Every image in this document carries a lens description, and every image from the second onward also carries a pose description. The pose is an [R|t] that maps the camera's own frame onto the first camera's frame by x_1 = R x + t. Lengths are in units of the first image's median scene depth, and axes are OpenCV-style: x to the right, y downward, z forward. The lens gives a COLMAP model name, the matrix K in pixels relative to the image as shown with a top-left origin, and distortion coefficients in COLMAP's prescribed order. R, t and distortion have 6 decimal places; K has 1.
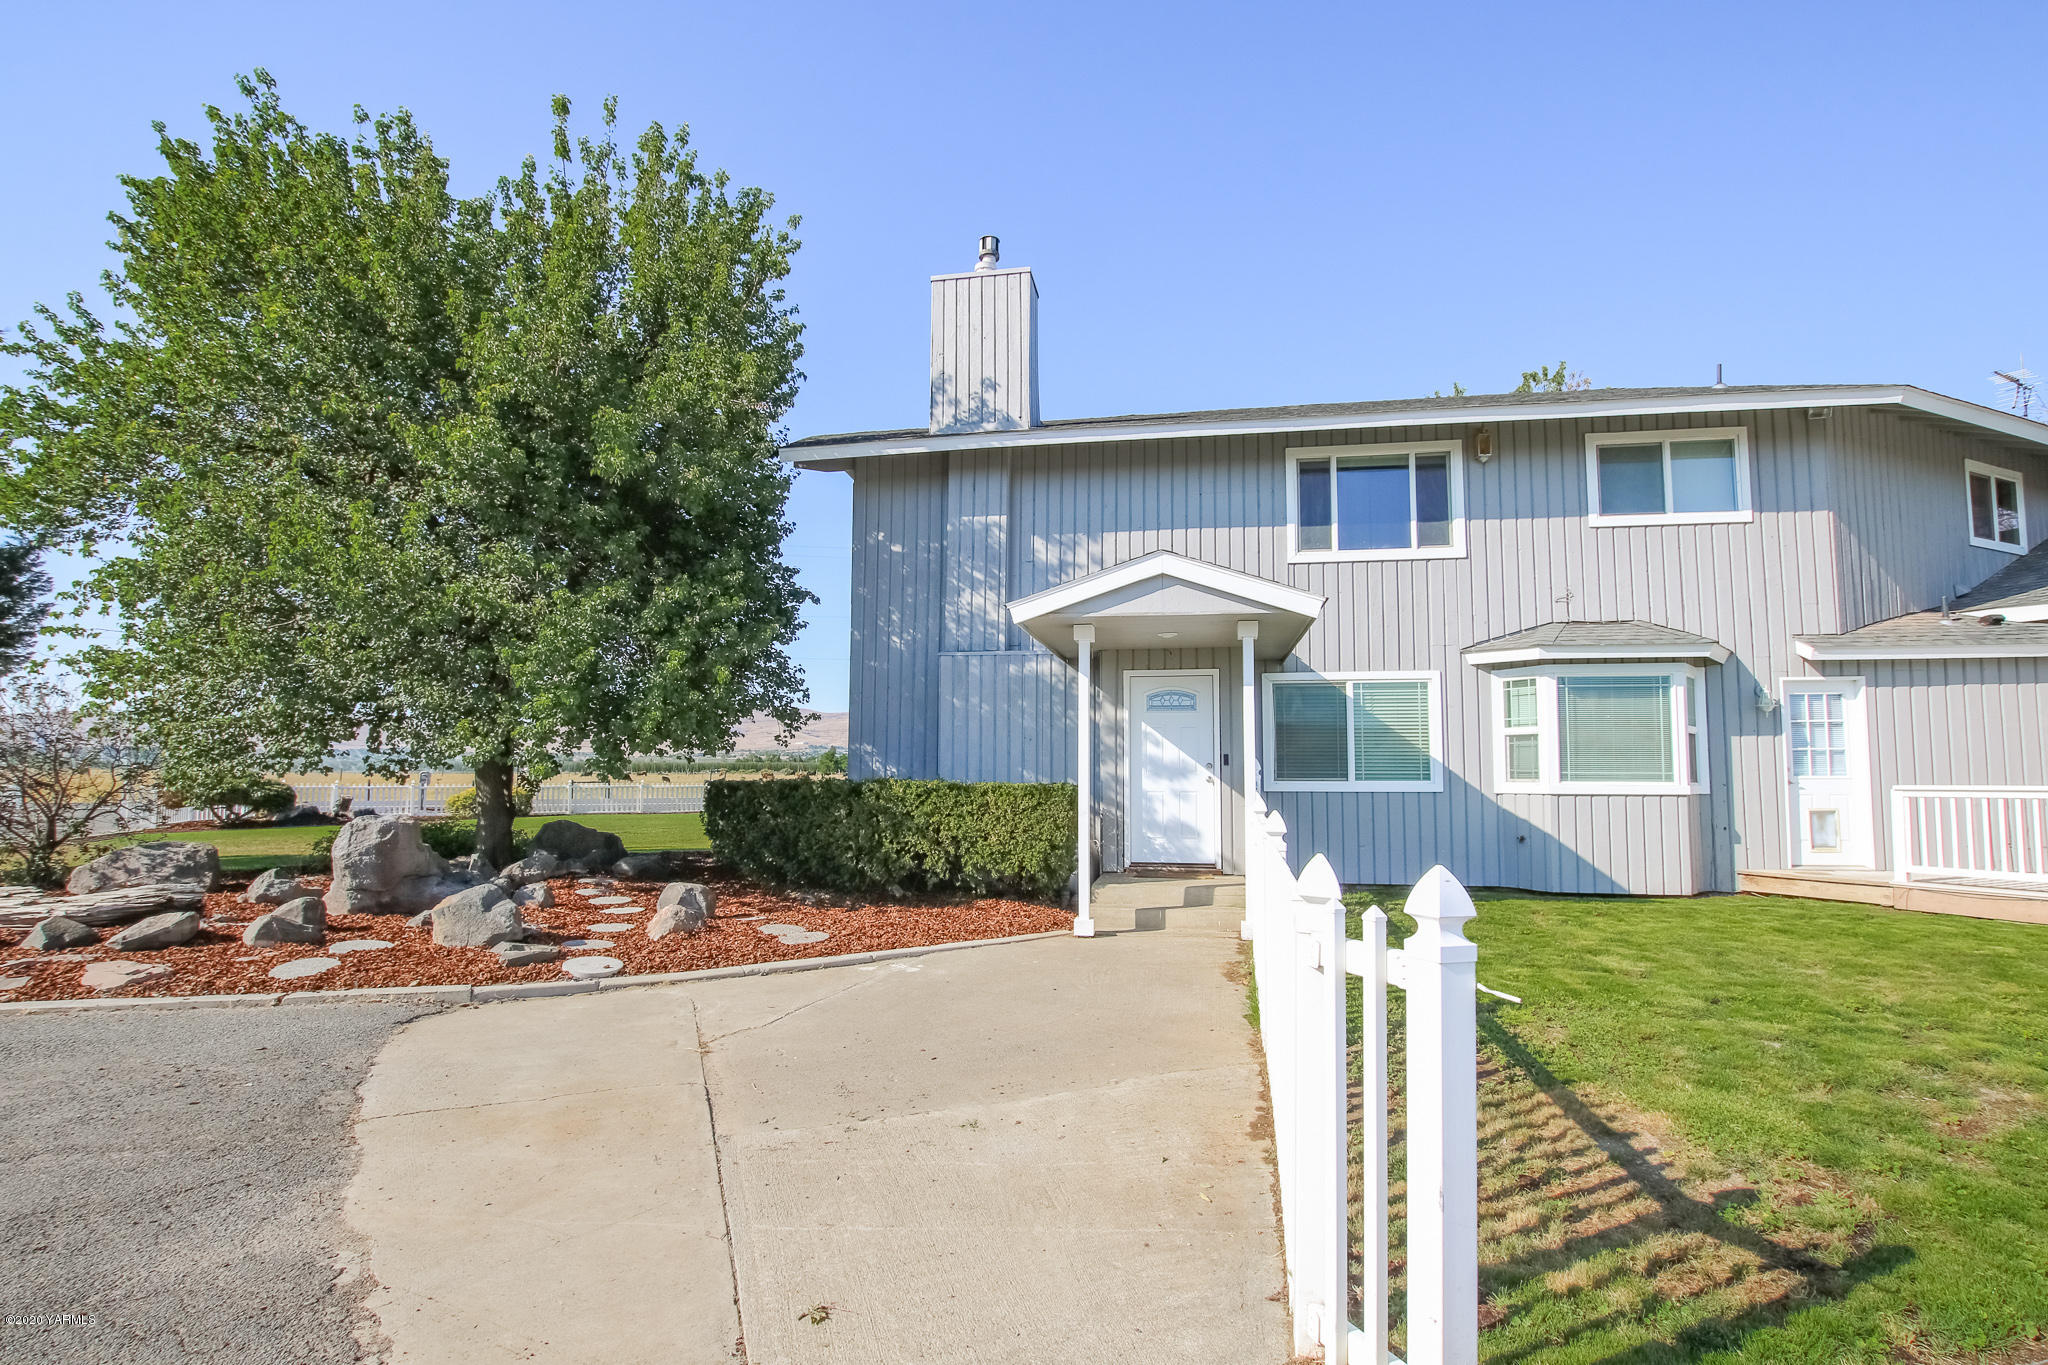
lens RADIAL K [[968.8, 0, 1028.1], [0, 968.8, 704.0], [0, 0, 1]] dist [-0.022830, 0.001019]
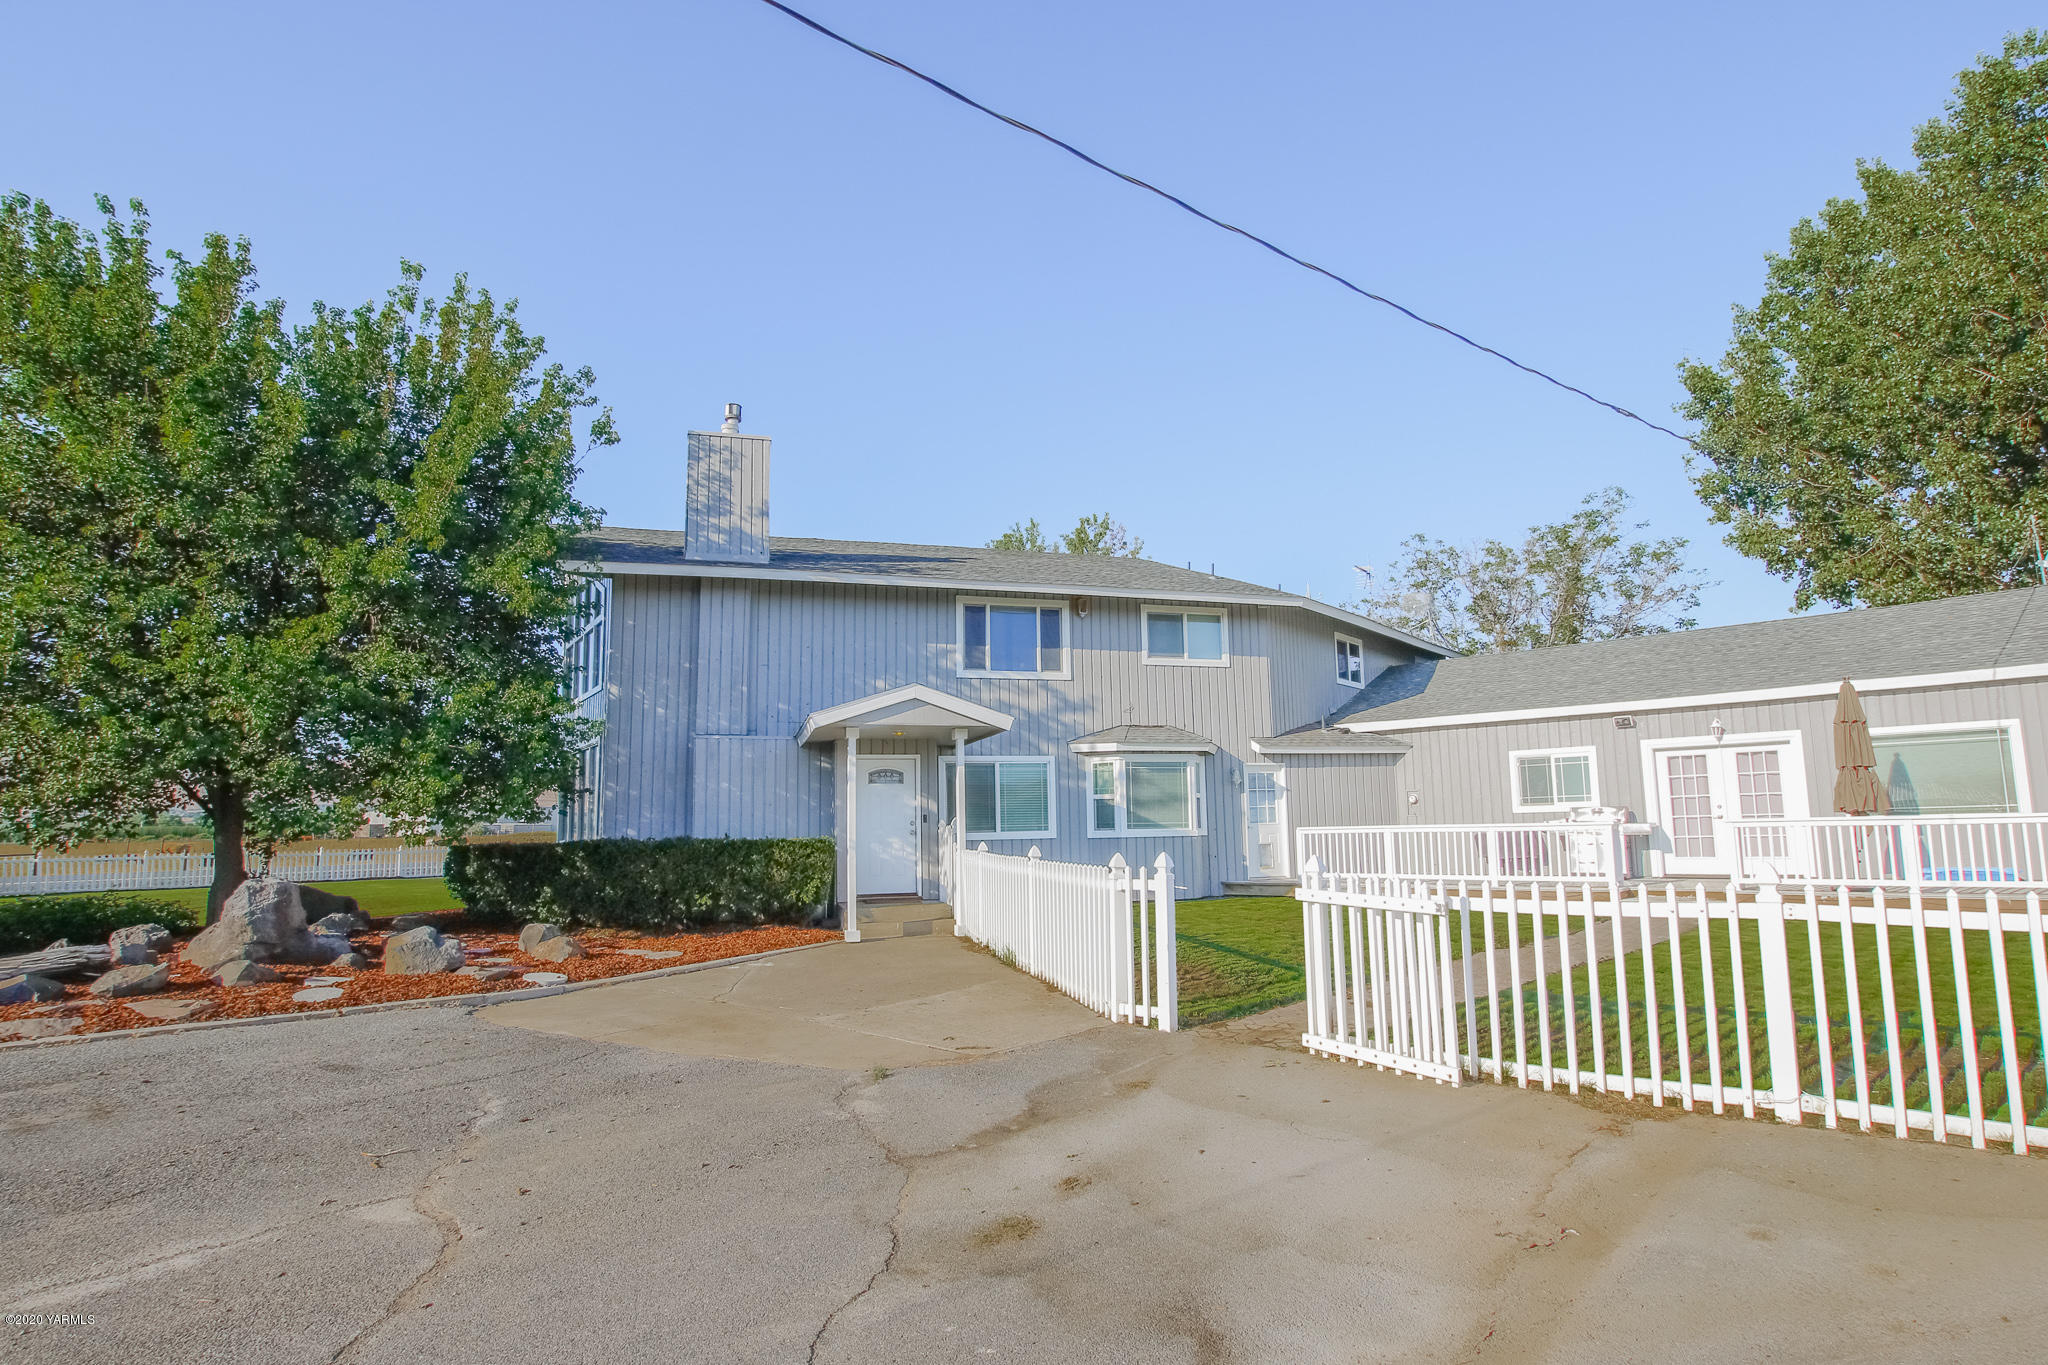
lens RADIAL K [[1002.4, 0, 1025.5], [0, 1002.4, 709.9], [0, 0, 1]] dist [-0.020253, 0.000389]
pose [[0.898254, 0.030930, 0.438387, -0.299986], [-0.010393, 0.998736, -0.049168, -0.029406], [-0.439354, 0.039609, 0.897440, -0.375276]]
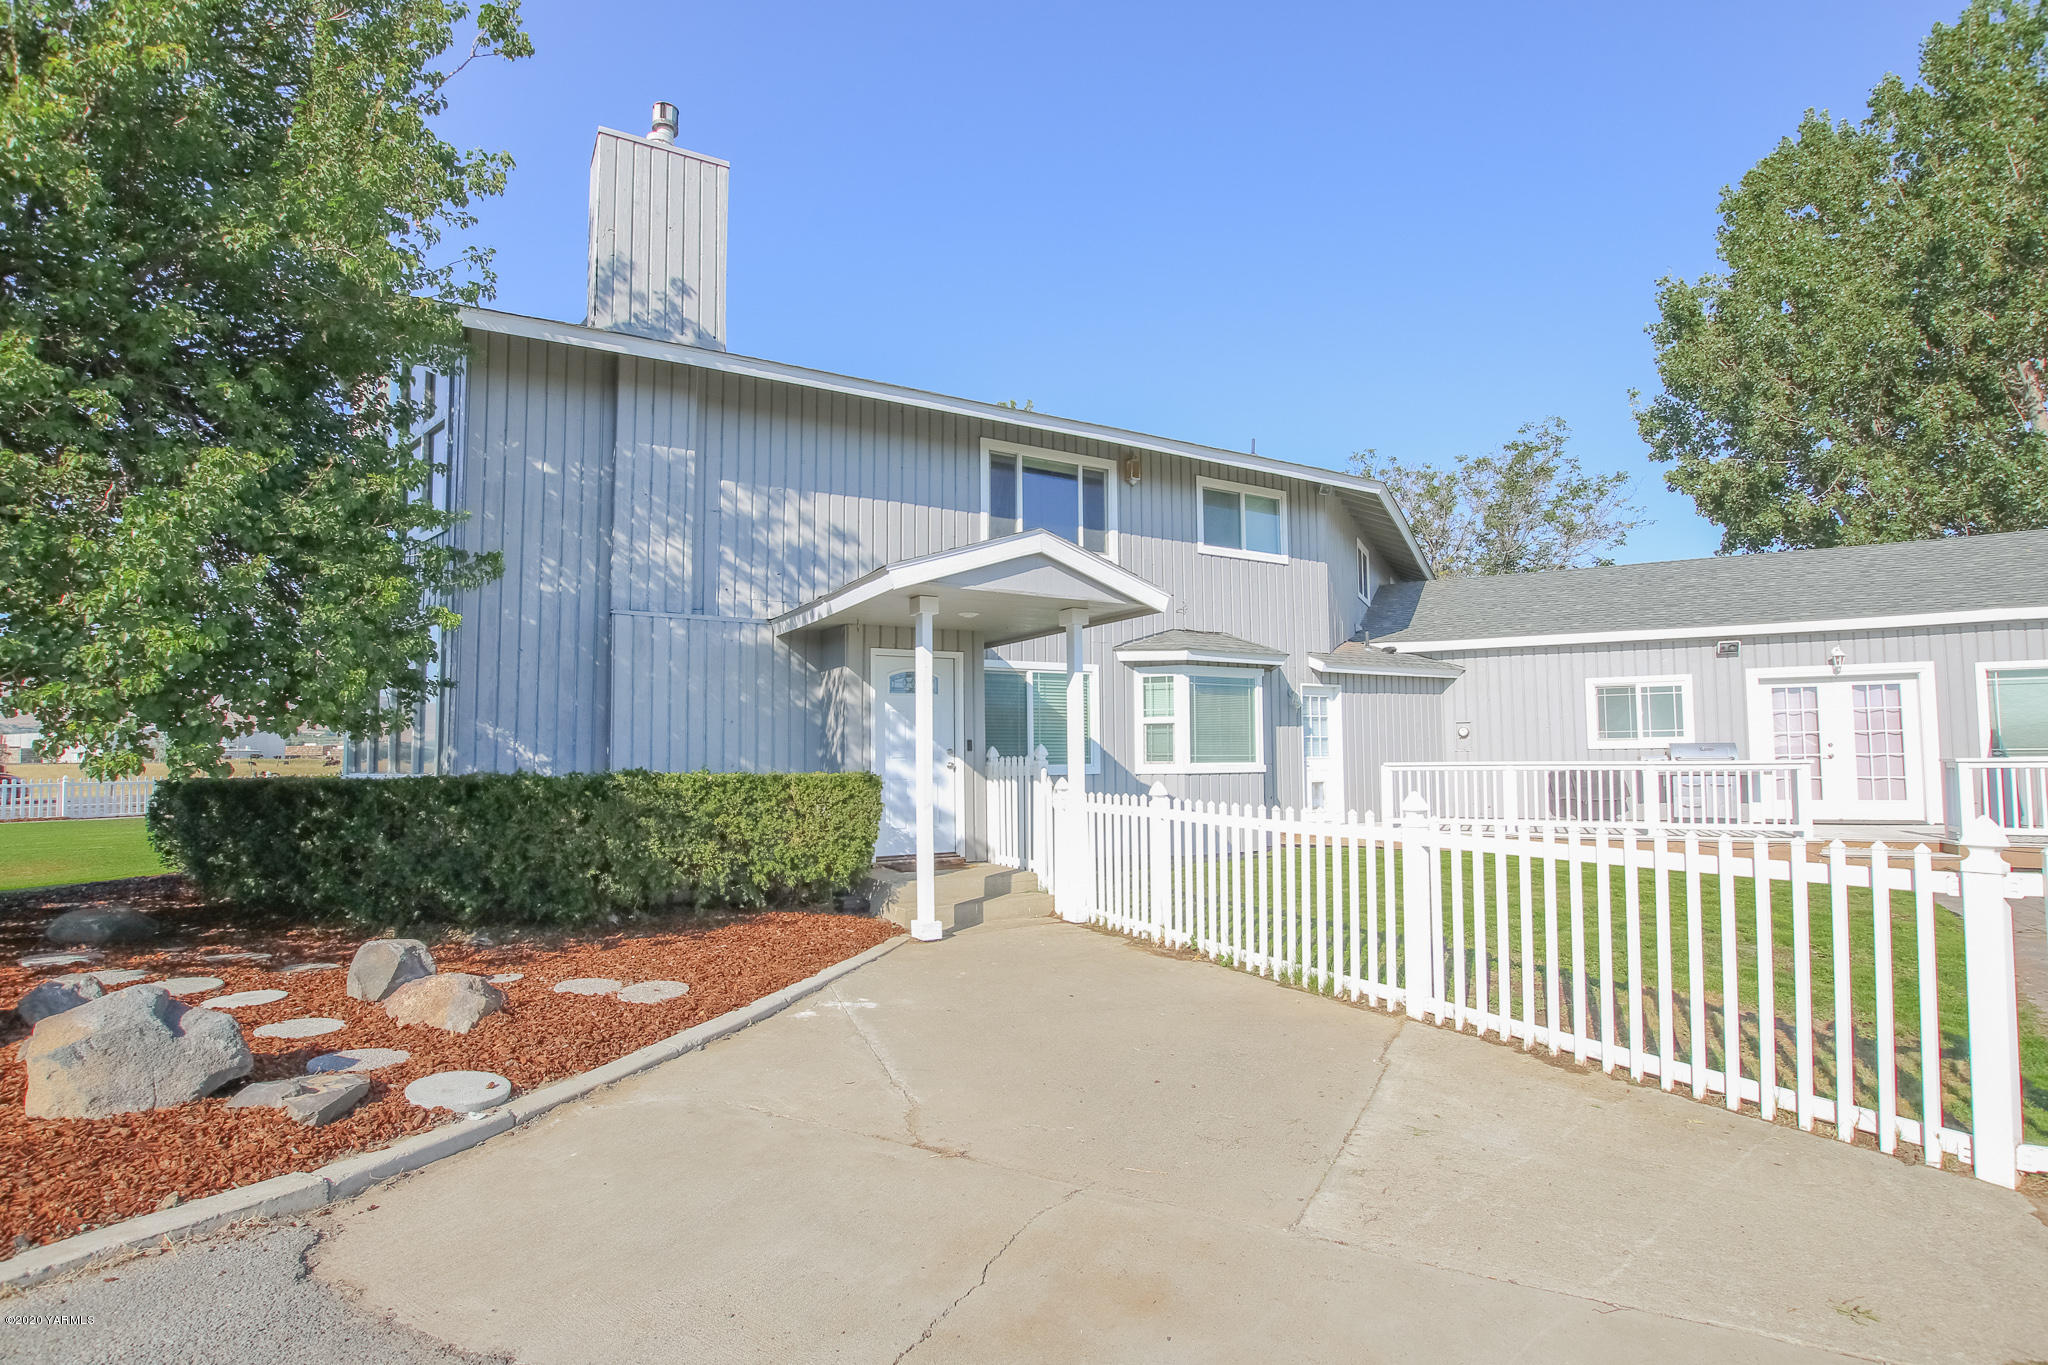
lens RADIAL K [[968.8, 0, 1028.1], [0, 968.8, 704.0], [0, 0, 1]] dist [-0.022830, 0.001019]
pose [[0.770223, 0.025292, 0.637273, -0.359531], [-0.035882, 0.999349, 0.003706, 0.009568], [-0.636765, -0.025721, 0.770629, 0.195882]]
